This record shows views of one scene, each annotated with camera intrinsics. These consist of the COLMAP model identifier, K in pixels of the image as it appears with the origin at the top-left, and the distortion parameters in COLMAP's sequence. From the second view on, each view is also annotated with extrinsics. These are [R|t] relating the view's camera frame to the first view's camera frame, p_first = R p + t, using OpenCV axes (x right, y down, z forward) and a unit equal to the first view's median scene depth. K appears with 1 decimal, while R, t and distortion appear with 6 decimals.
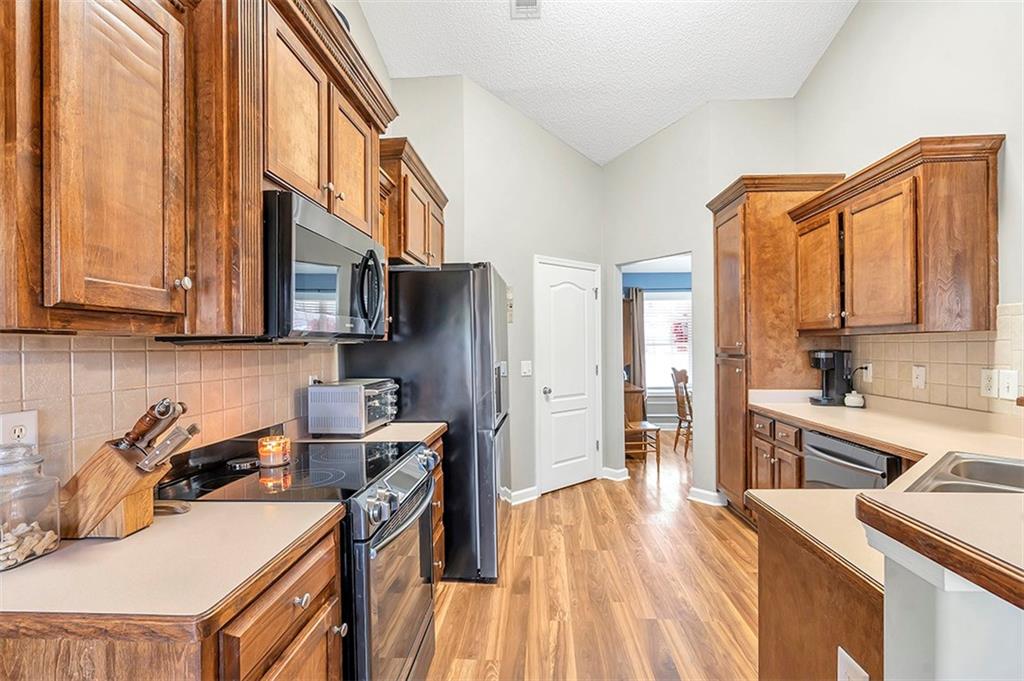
lens RADIAL K [[469.7, 0, 516.0], [0, 469.7, 344.8], [0, 0, 1]] dist [-0.007514, 0.002692]
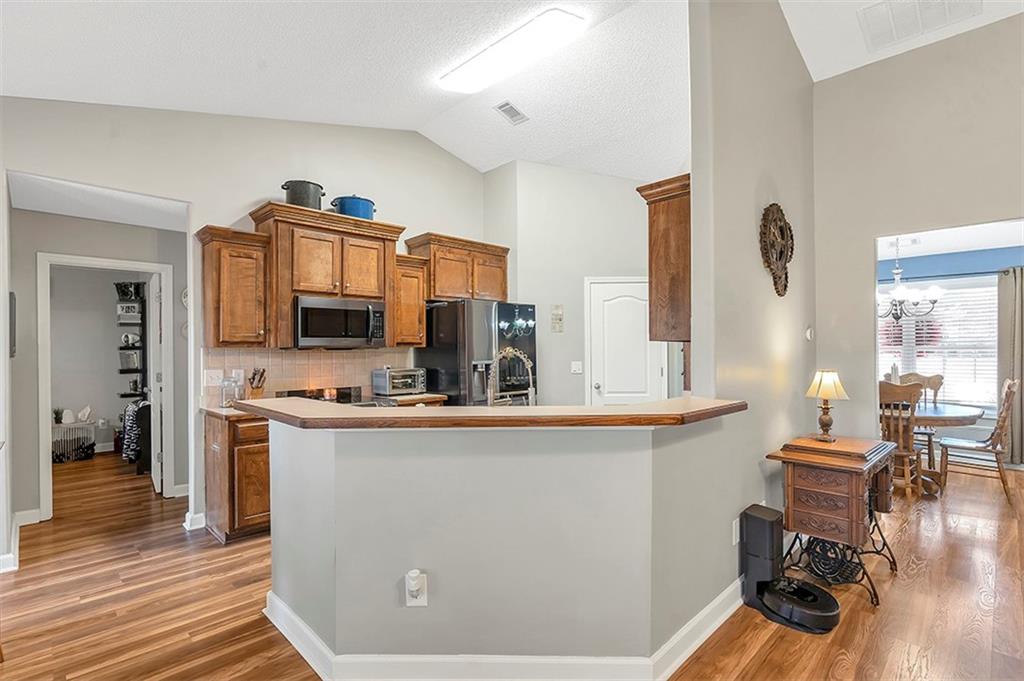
lens RADIAL K [[488.0, 0, 508.6], [0, 488.0, 345.3], [0, 0, 1]] dist [-0.013473, 0.000266]
pose [[0.747885, -0.002071, -0.663825, 1.006681], [0.001273, 0.999998, -0.001685, -0.011014], [0.663827, 0.000415, 0.747886, -0.144586]]
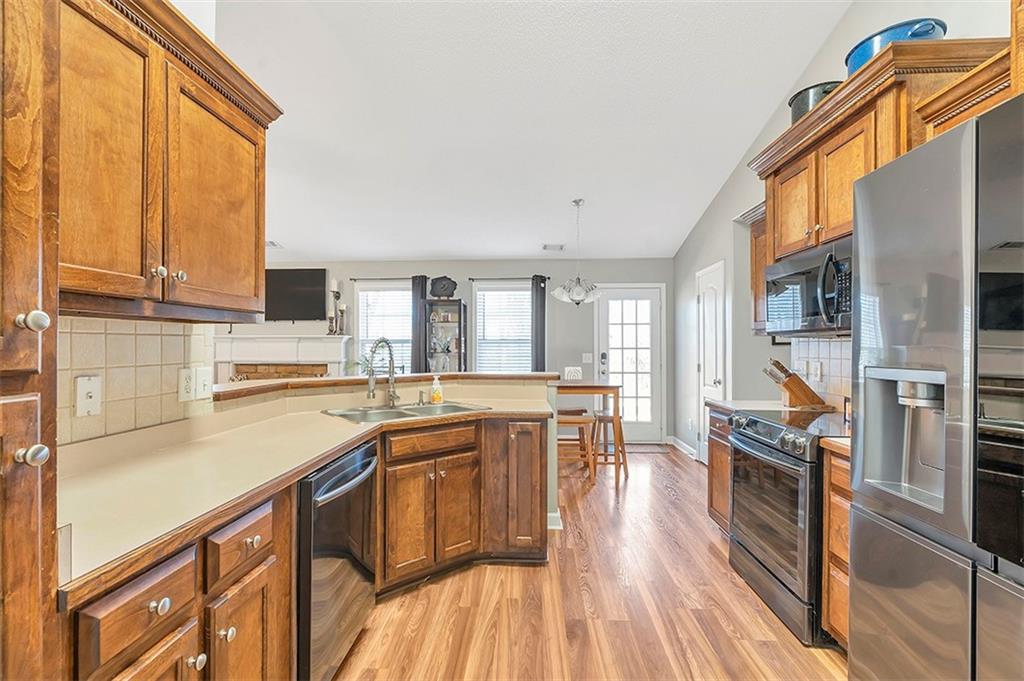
lens RADIAL K [[469.7, 0, 504.3], [0, 469.7, 343.2], [0, 0, 1]] dist [-0.007514, 0.002692]
pose [[-0.999963, 0.007823, 0.003571, 0.301774], [0.007800, 0.999950, -0.006322, 0.011405], [-0.003620, -0.006294, -0.999974, 1.327773]]
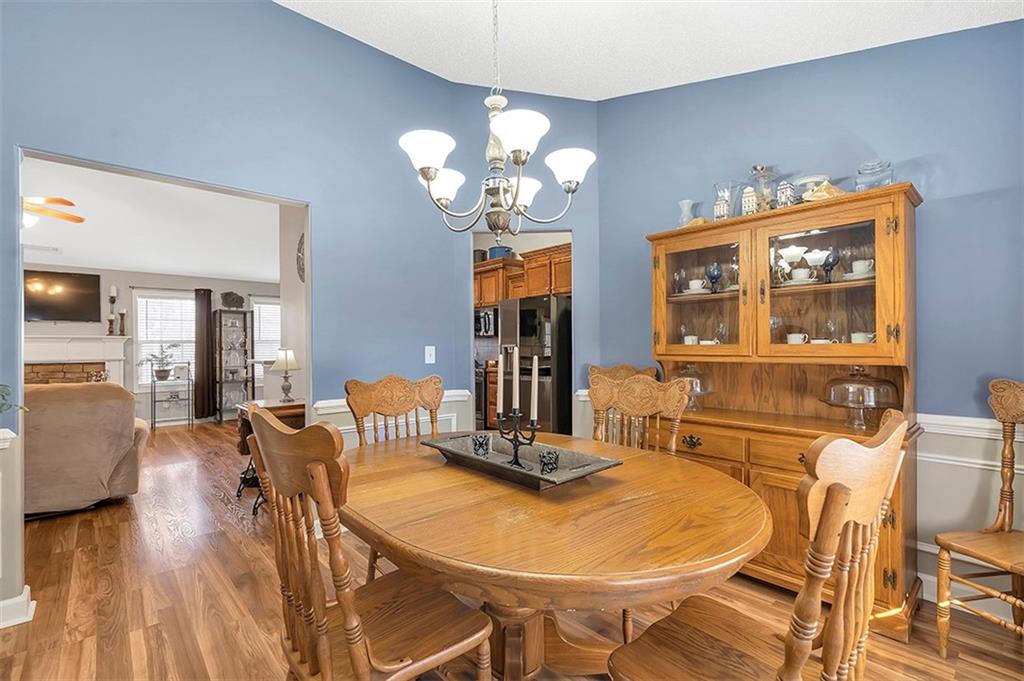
lens RADIAL K [[469.7, 0, 522.0], [0, 469.7, 346.0], [0, 0, 1]] dist [-0.007514, 0.002692]
pose [[-0.703749, 0.017369, -0.710237, 1.273034], [0.019066, 0.999803, 0.005559, 0.031168], [0.710193, -0.009629, -0.703941, 2.302443]]
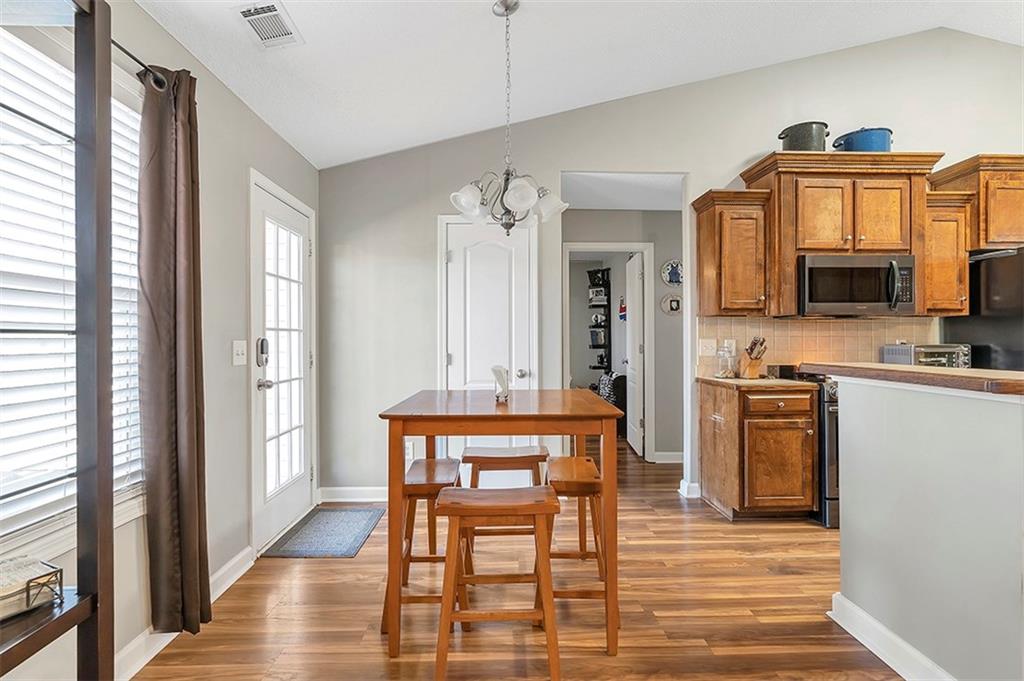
lens RADIAL K [[488.0, 0, 496.8], [0, 488.0, 335.0], [0, 0, 1]] dist [-0.013473, 0.000266]
pose [[0.078936, -0.005310, -0.996866, 0.799656], [0.001958, 0.999985, -0.005172, 0.041854], [0.996878, -0.001543, 0.078945, -0.336131]]
